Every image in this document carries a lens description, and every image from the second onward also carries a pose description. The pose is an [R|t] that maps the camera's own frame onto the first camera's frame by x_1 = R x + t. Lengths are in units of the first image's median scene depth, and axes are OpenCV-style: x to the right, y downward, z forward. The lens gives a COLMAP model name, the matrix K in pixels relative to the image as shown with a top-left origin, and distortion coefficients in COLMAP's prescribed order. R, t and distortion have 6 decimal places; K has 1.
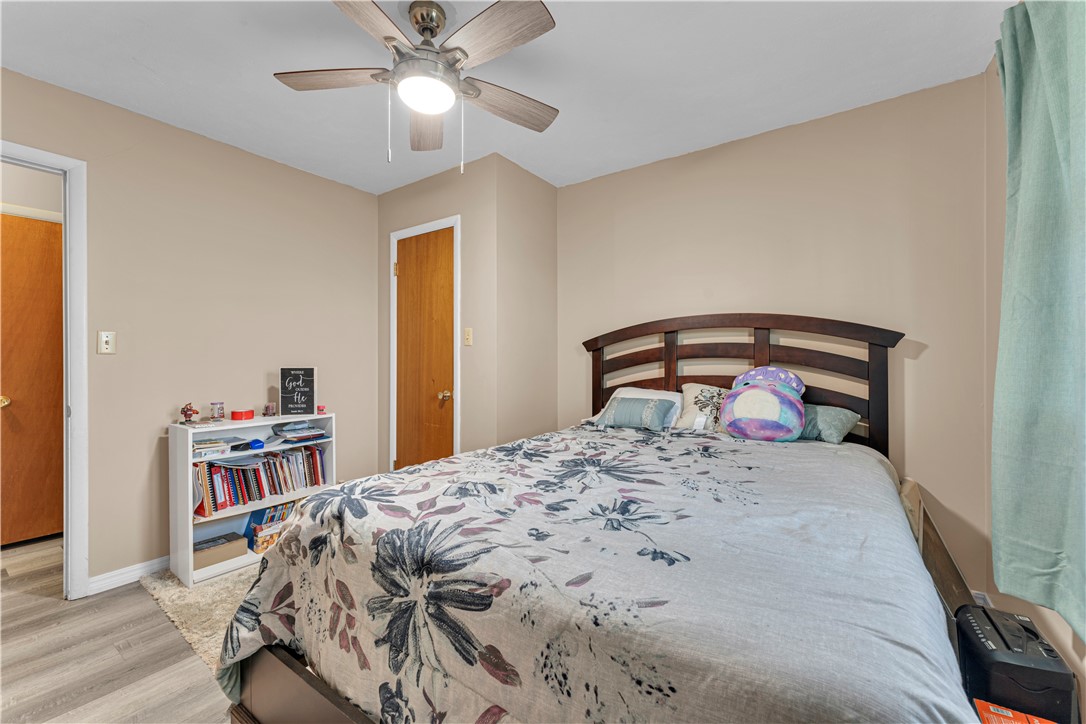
lens RADIAL K [[438.7, 0, 538.9], [0, 438.7, 360.7], [0, 0, 1]] dist [0.004209, -0.000094]
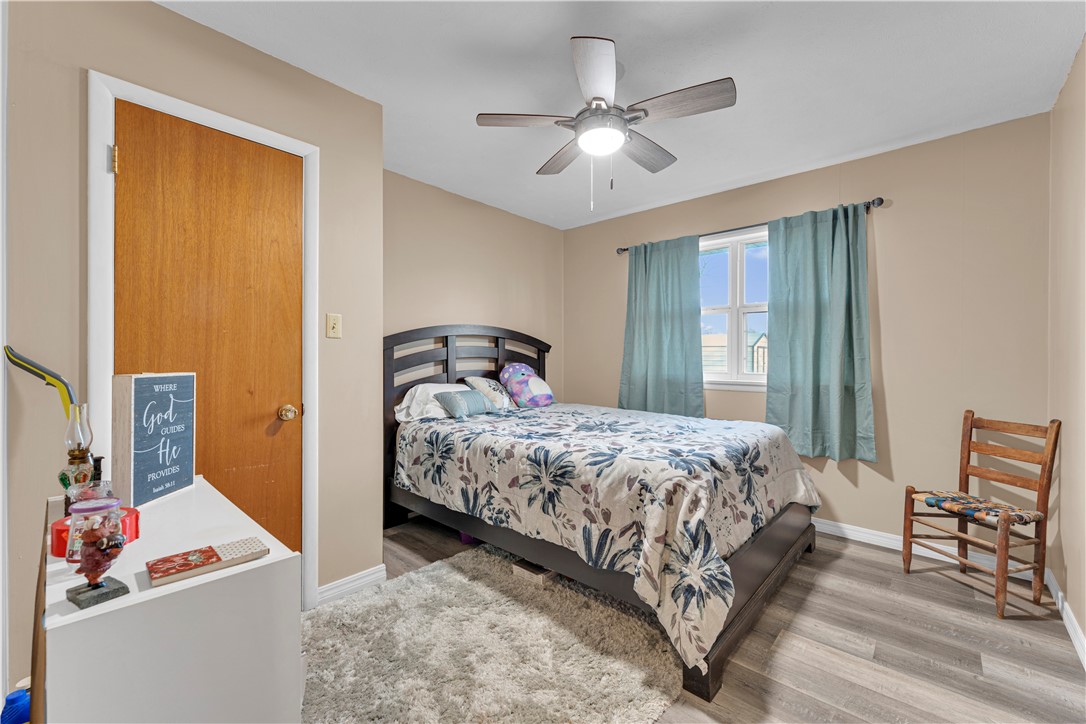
lens RADIAL K [[438.7, 0, 539.1], [0, 438.7, 360.4], [0, 0, 1]] dist [0.004209, -0.000094]
pose [[0.126154, -0.000026, 0.992011, -0.834340], [0.003897, 0.999992, -0.000469, 0.003542], [-0.992003, 0.003925, 0.126153, 0.574116]]
